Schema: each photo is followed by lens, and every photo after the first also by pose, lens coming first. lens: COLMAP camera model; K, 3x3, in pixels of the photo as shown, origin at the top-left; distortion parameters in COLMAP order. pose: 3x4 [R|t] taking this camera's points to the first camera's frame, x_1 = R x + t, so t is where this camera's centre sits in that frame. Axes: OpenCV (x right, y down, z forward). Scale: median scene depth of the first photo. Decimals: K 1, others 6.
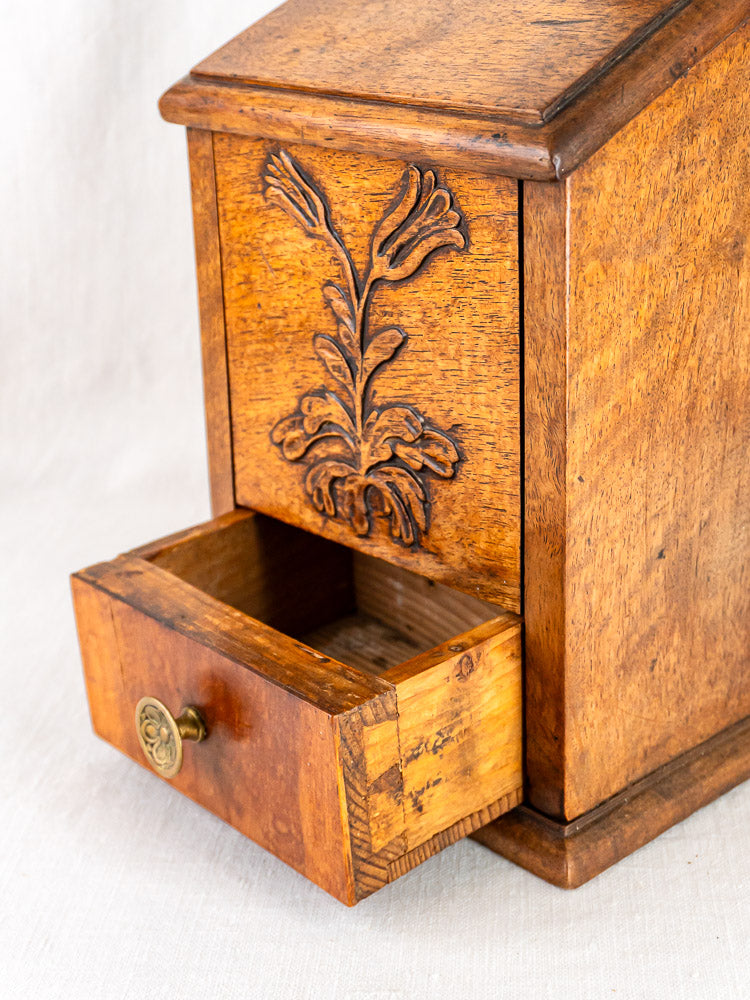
lens RADIAL K [[1668.1, 0, 370.7], [0, 1668.1, 434.2], [0, 0, 1]] dist [0.033334, -0.010955]
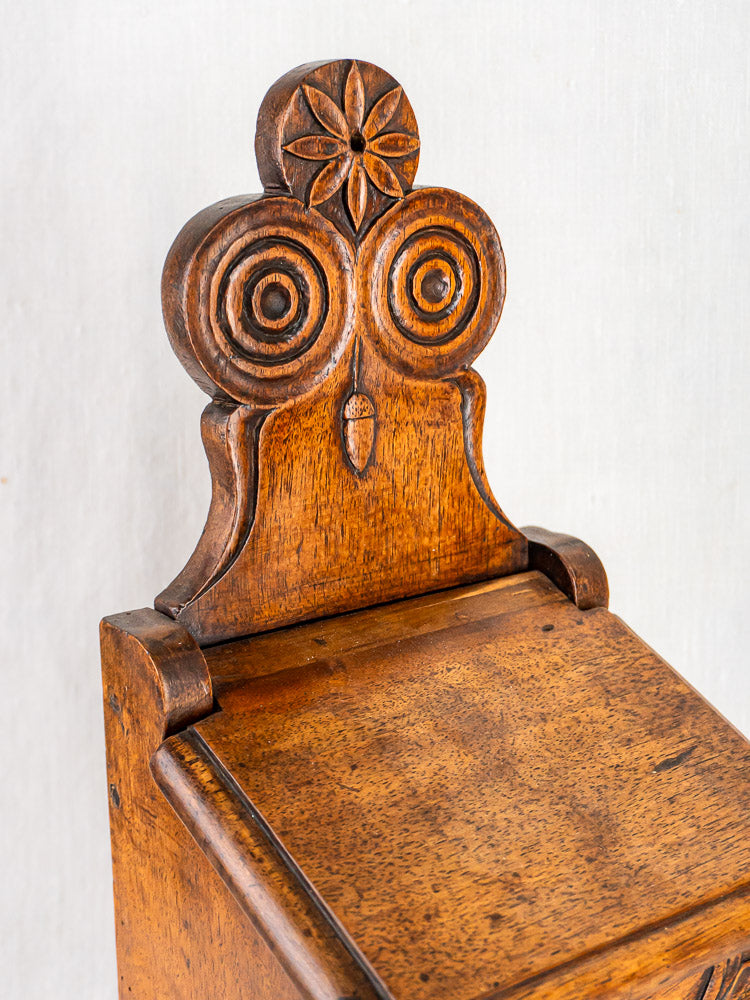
lens RADIAL K [[1668.1, 0, 370.7], [0, 1668.1, 434.2], [0, 0, 1]] dist [0.033334, -0.010955]
pose [[0.091964, -0.163313, 0.982279, -0.820690], [0.342774, 0.931363, 0.122756, -0.582708], [-0.934906, 0.325411, 0.141631, 0.907781]]
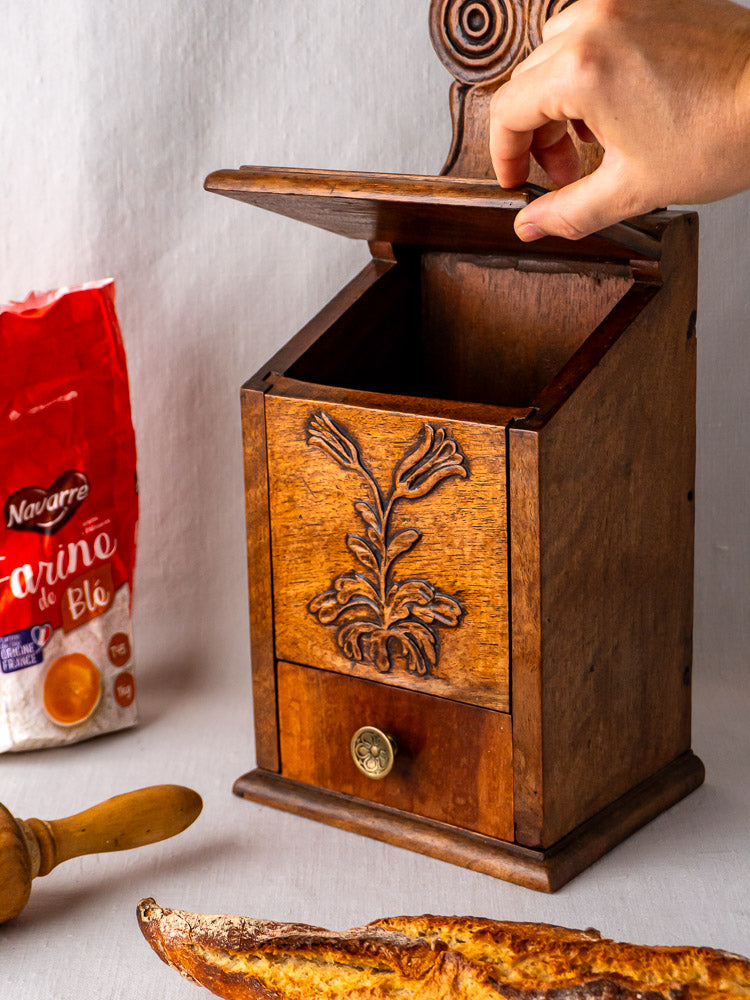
lens RADIAL K [[2013.8, 0, 358.5], [0, 2013.8, 448.6], [0, 0, 1]] dist [0.020681, -0.180222]
pose [[0.982930, -0.041427, 0.179255, -0.357120], [0.056833, 0.995037, -0.081676, 0.009906], [-0.174982, 0.090469, 0.980406, -0.785153]]
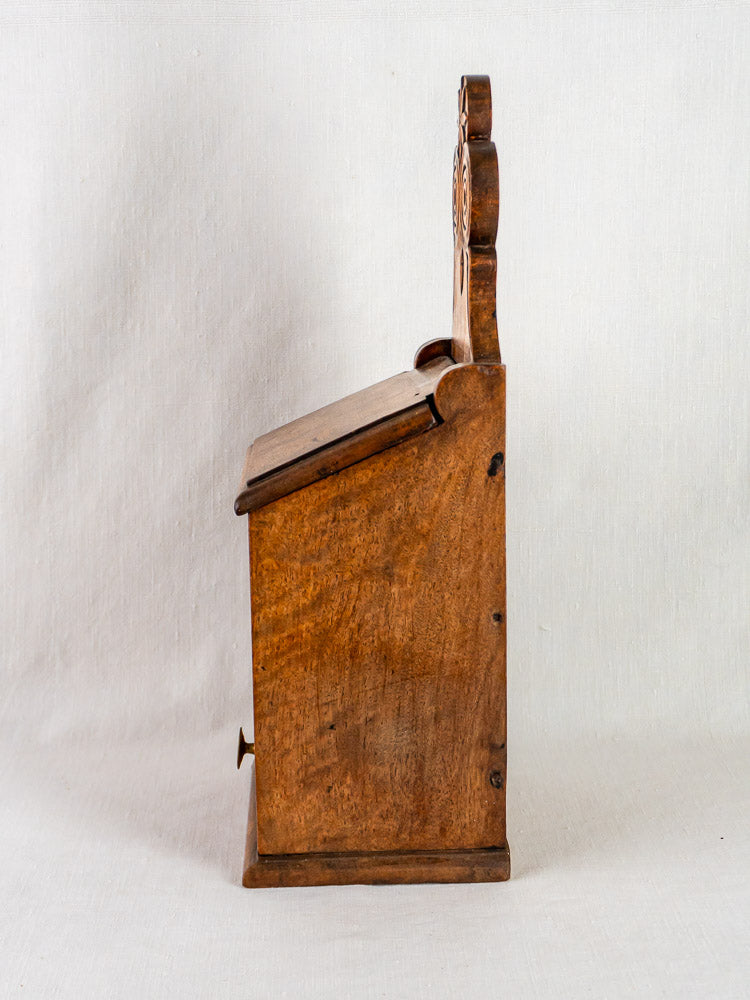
lens RADIAL K [[1686.0, 0, 375.0], [0, 1686.0, 500.0], [0, 0, 1]] dist [-0.010213, -0.023798]
pose [[0.766769, 0.145559, -0.625202, 1.328328], [-0.223041, 0.973683, -0.046853, -0.094349], [0.601928, 0.175371, 0.779055, -0.456420]]
